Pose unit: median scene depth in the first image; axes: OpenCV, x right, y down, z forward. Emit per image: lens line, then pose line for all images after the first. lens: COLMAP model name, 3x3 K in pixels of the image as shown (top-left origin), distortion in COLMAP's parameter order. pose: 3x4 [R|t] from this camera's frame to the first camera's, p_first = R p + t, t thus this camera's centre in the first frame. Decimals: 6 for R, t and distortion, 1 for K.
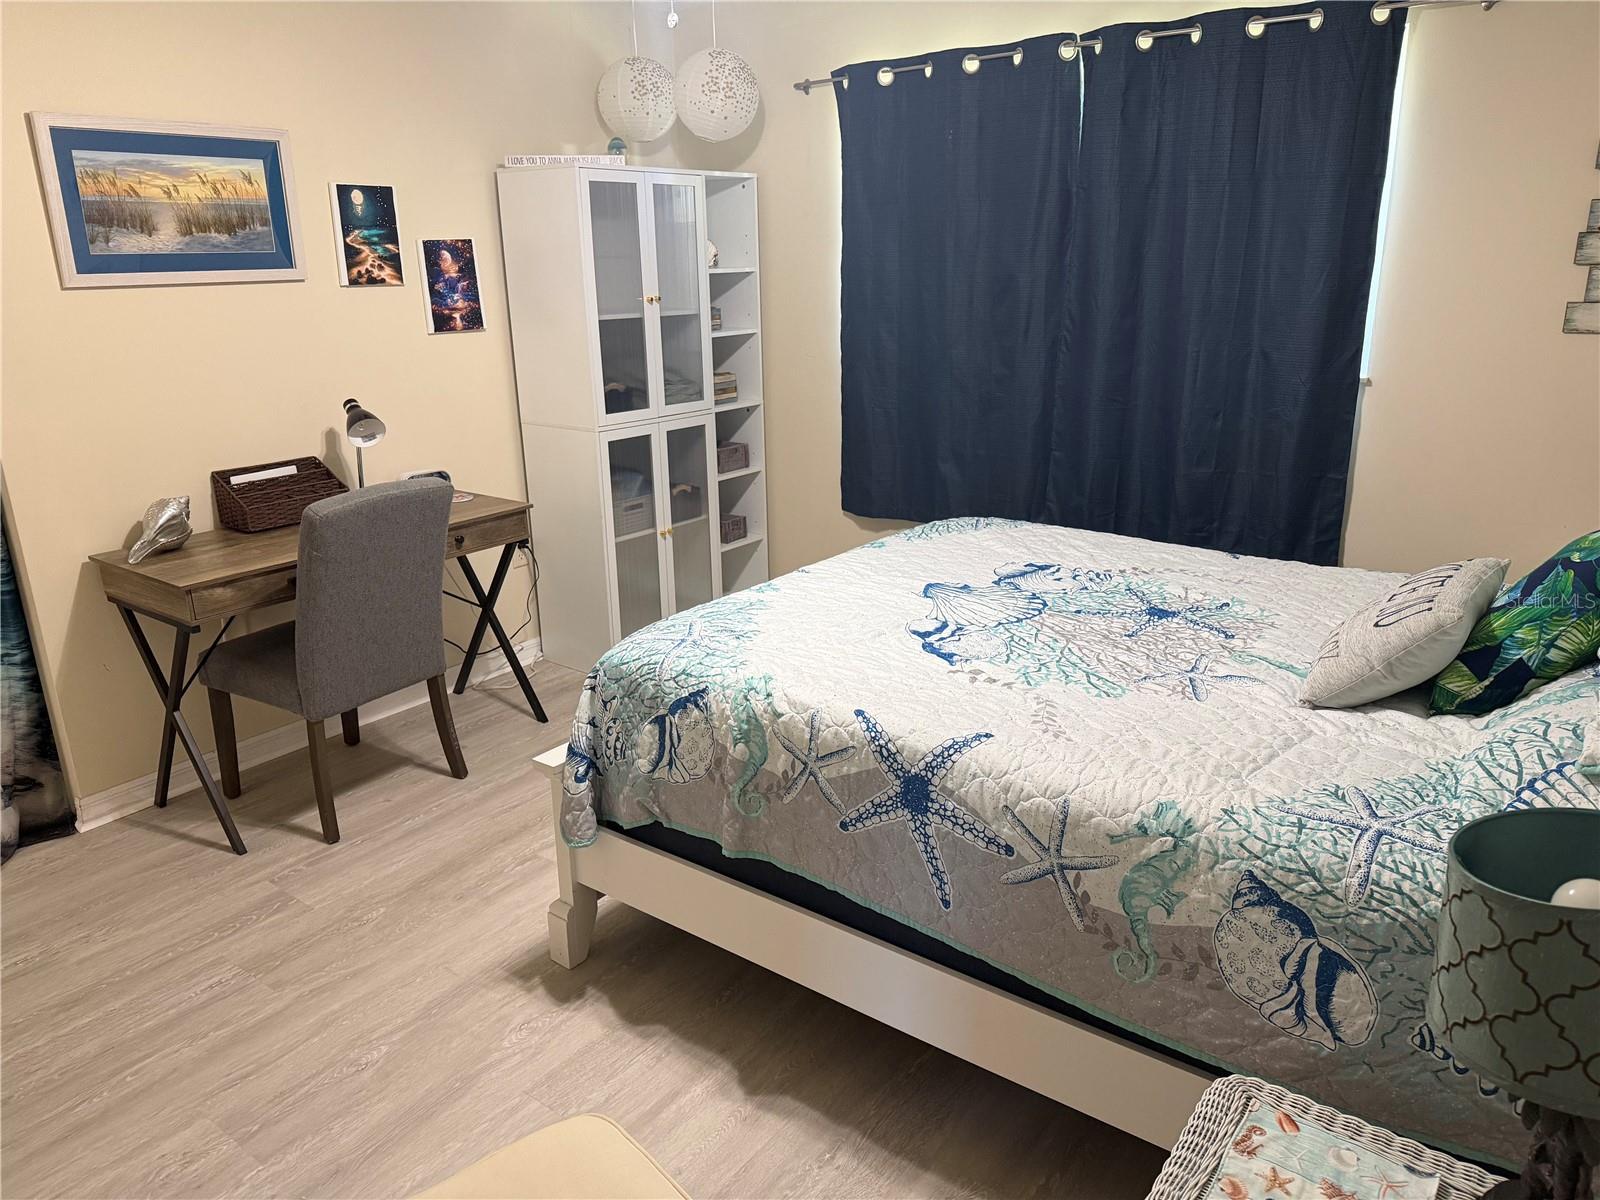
lens RADIAL K [[1135.3, 0, 798.9], [0, 1135.3, 575.5], [0, 0, 1]] dist [0.074908, -0.116525]
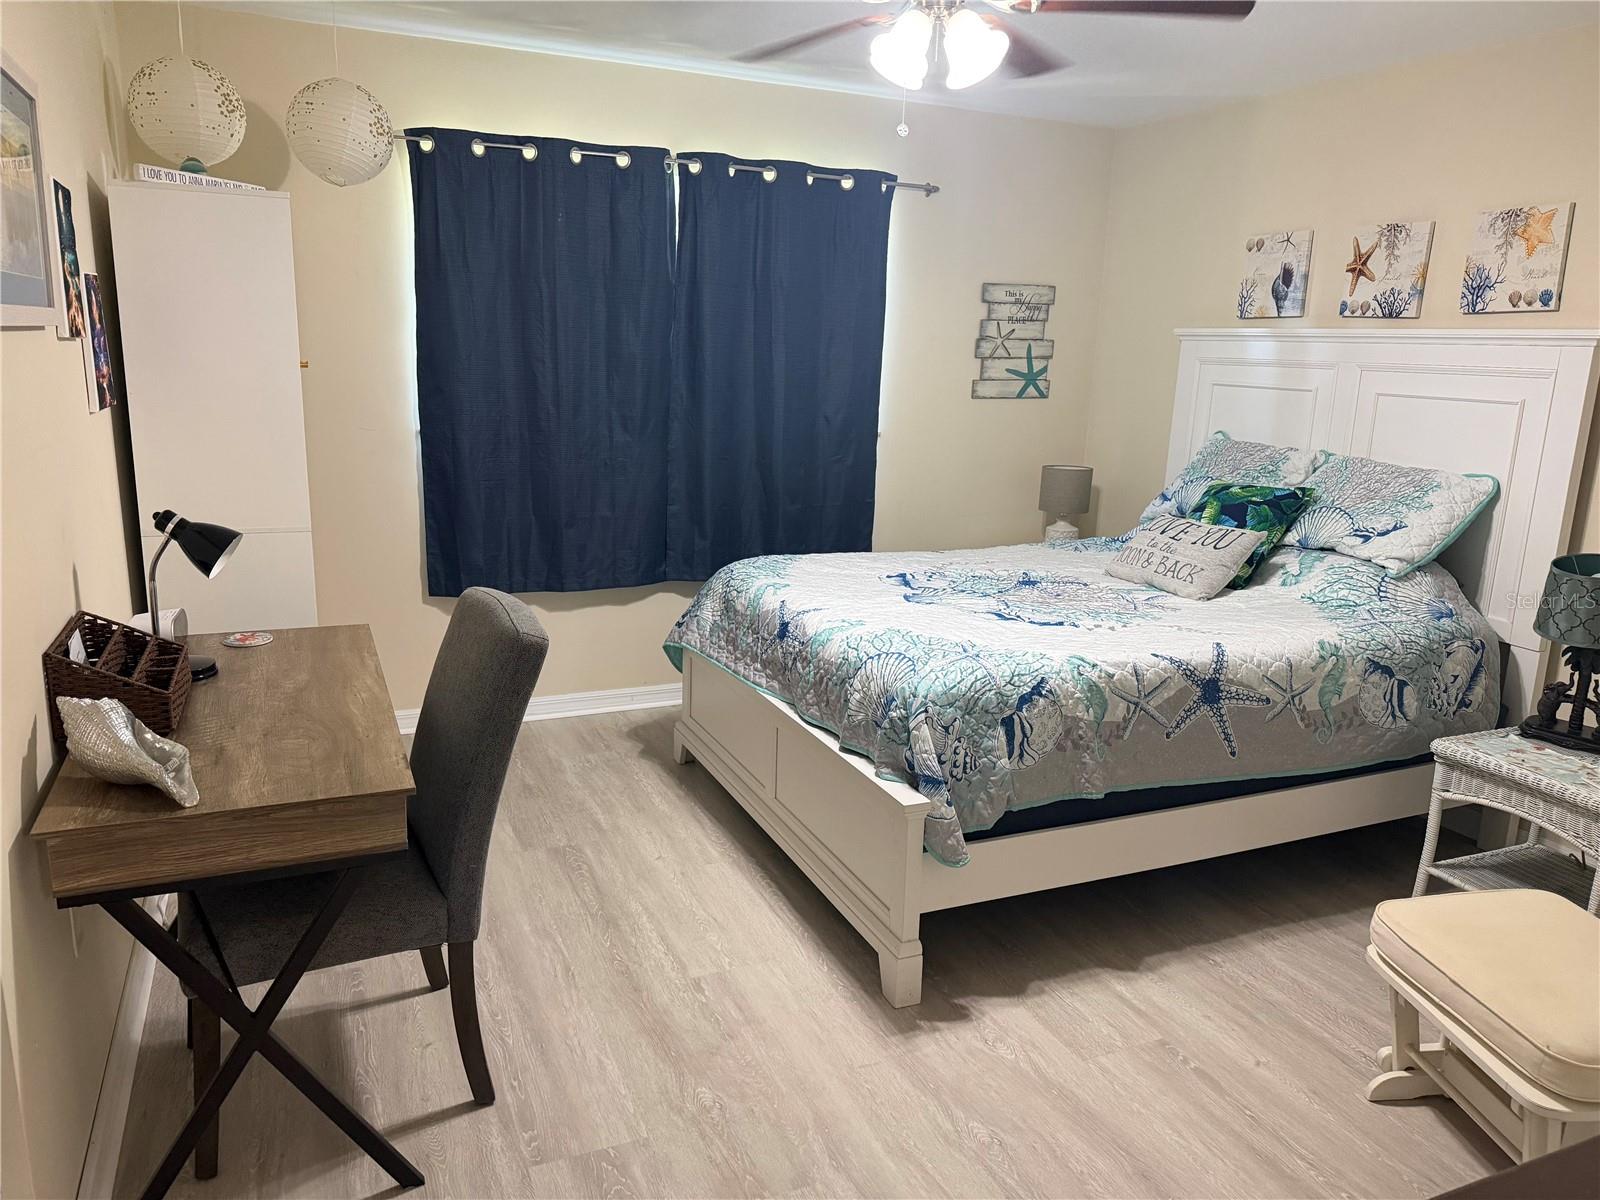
lens RADIAL K [[1097.1, 0, 800.0], [0, 1097.1, 600.0], [0, 0, 1]] dist [0.061915, -0.174343]
pose [[0.485181, -0.156733, 0.860252, -1.230622], [0.201563, 0.977357, 0.064387, -0.112811], [-0.850865, 0.142156, 0.505787, 0.631961]]
